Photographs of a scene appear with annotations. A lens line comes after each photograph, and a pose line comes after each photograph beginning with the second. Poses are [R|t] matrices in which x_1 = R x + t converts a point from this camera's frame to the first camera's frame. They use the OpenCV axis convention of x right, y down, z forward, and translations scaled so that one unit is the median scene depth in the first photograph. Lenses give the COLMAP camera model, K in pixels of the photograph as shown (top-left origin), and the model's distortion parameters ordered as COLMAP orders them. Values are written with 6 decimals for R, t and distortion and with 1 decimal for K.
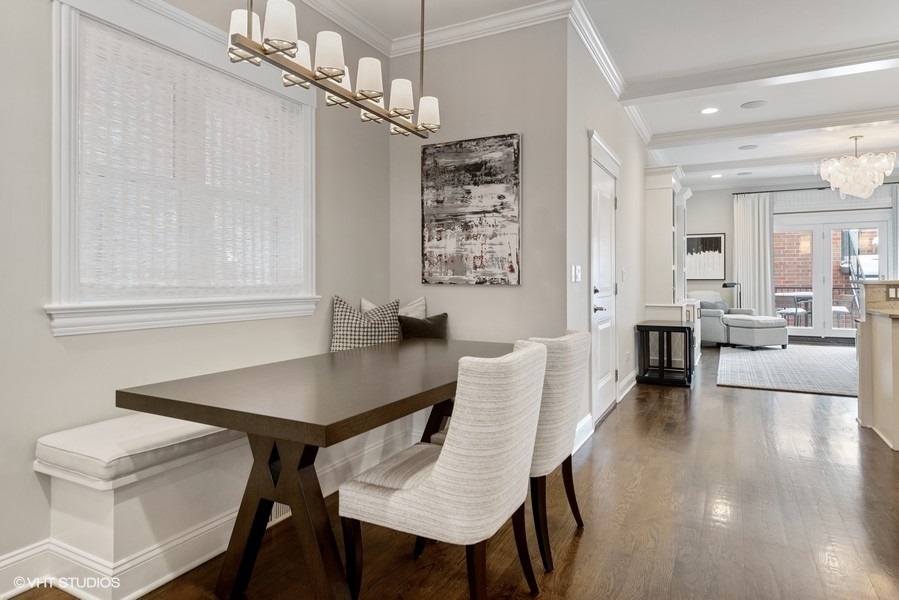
lens RADIAL K [[524.2, 0, 468.5], [0, 524.2, 278.8], [0, 0, 1]] dist [0.015810, -0.008613]
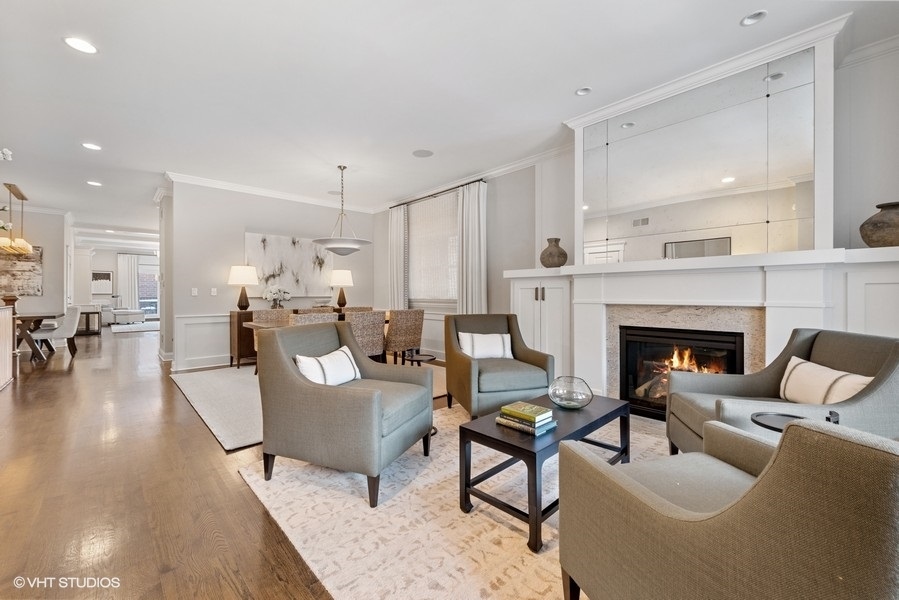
lens RADIAL K [[372.9, 0, 447.5], [0, 372.9, 292.8], [0, 0, 1]] dist [0.005747, -0.004173]
pose [[0.360181, 0.003442, 0.932876, -0.589669], [-0.002364, 0.999993, -0.002777, -0.002024], [-0.932880, -0.001205, 0.360186, -1.091494]]
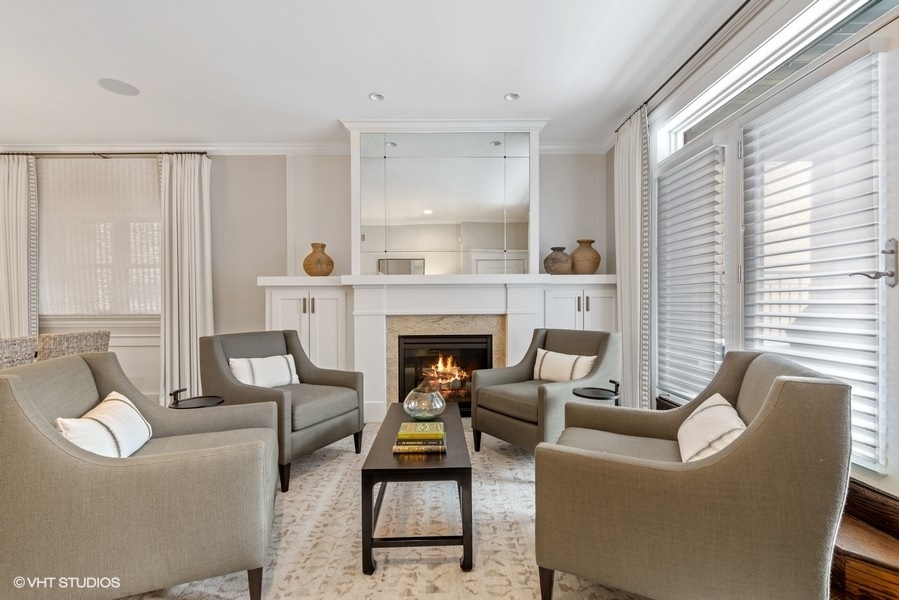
lens RADIAL K [[386.1, 0, 462.6], [0, 386.1, 305.8], [0, 0, 1]] dist [0.003480, -0.000364]
pose [[-0.457020, 0.003333, 0.889450, -0.556325], [0.002986, 0.999993, -0.002213, 0.000233], [-0.889451, 0.001644, -0.457027, -0.945170]]
